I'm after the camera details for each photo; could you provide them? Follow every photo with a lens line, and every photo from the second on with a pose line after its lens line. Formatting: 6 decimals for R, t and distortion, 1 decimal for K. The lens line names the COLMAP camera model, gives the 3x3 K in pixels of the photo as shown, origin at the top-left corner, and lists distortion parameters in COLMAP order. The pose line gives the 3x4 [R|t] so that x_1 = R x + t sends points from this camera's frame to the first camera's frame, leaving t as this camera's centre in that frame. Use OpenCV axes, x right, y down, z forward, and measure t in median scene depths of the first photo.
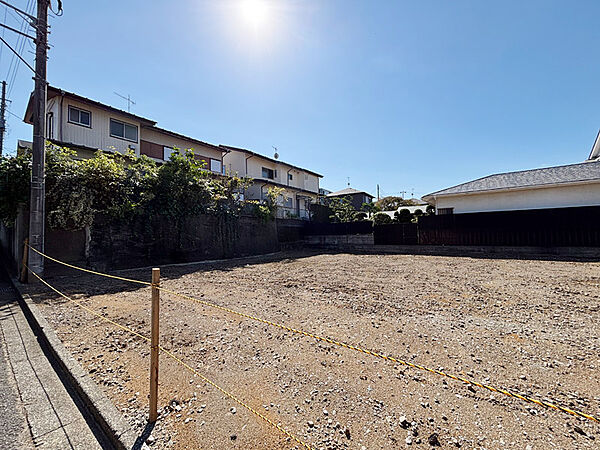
lens RADIAL K [[241.3, 0, 299.7], [0, 241.3, 221.1], [0, 0, 1]] dist [0.007598, -0.000720]
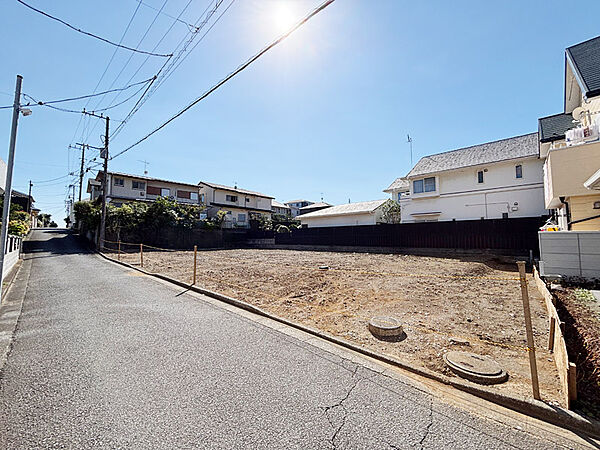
lens RADIAL K [[241.3, 0, 300.8], [0, 241.3, 223.1], [0, 0, 1]] dist [0.007598, -0.000720]
pose [[0.992915, 0.011311, -0.118285, 0.696297], [-0.012795, 0.999849, -0.011790, -0.037134], [0.118134, 0.013219, 0.992910, -0.687083]]
